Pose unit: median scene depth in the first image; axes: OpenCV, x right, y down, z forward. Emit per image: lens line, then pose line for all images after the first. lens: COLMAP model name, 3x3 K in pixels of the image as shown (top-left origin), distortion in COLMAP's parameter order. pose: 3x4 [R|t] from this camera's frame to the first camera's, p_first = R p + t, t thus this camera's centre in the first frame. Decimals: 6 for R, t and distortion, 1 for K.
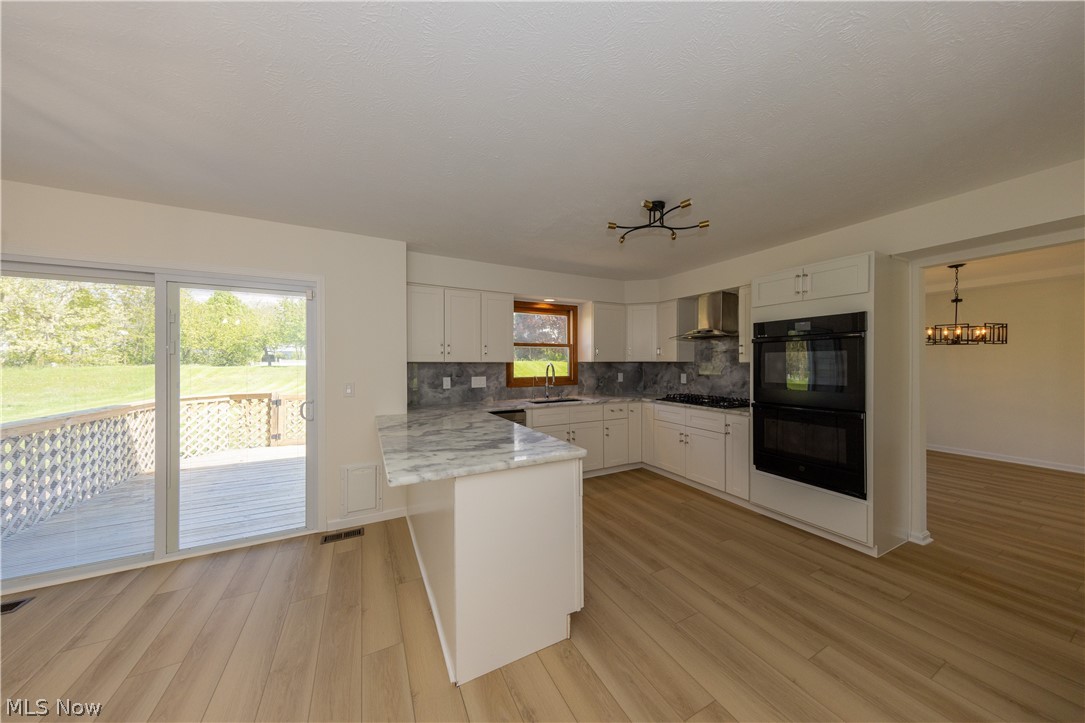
lens RADIAL K [[347.5, 0, 547.3], [0, 347.5, 360.5], [0, 0, 1]] dist [0.001559, 0.000080]
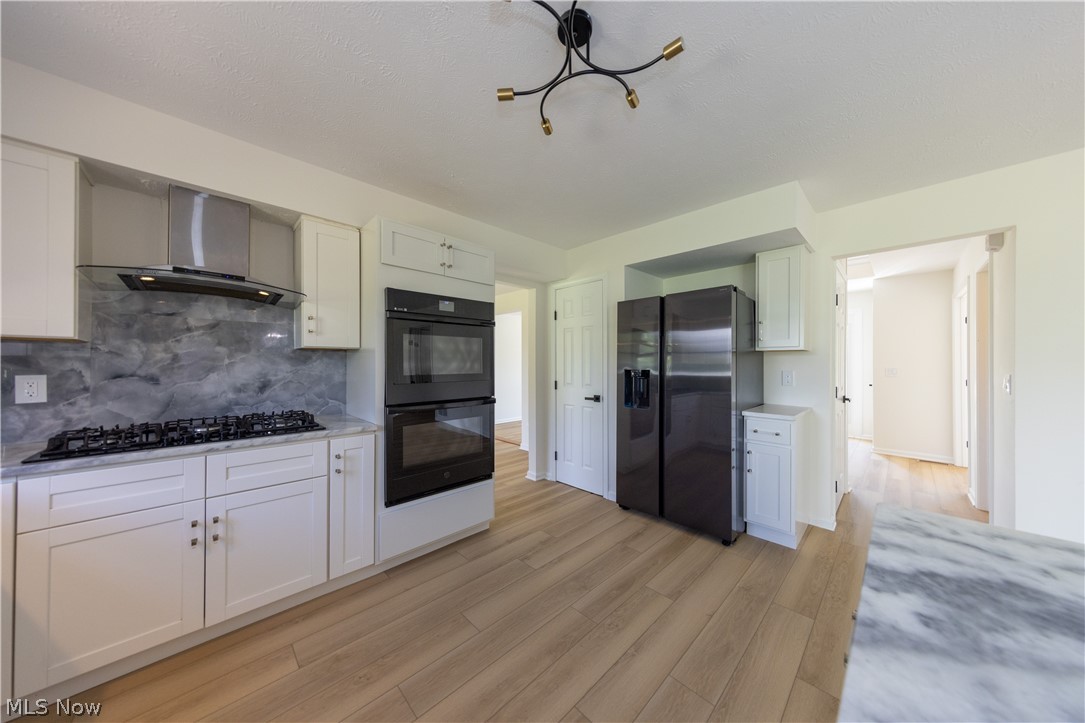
lens RADIAL K [[347.5, 0, 547.3], [0, 347.5, 360.5], [0, 0, 1]] dist [0.001559, 0.000080]
pose [[-0.289800, 0.003766, 0.957080, -0.163833], [-0.006311, 0.999963, -0.005846, 0.042257], [-0.957066, -0.007735, -0.289766, 1.165220]]
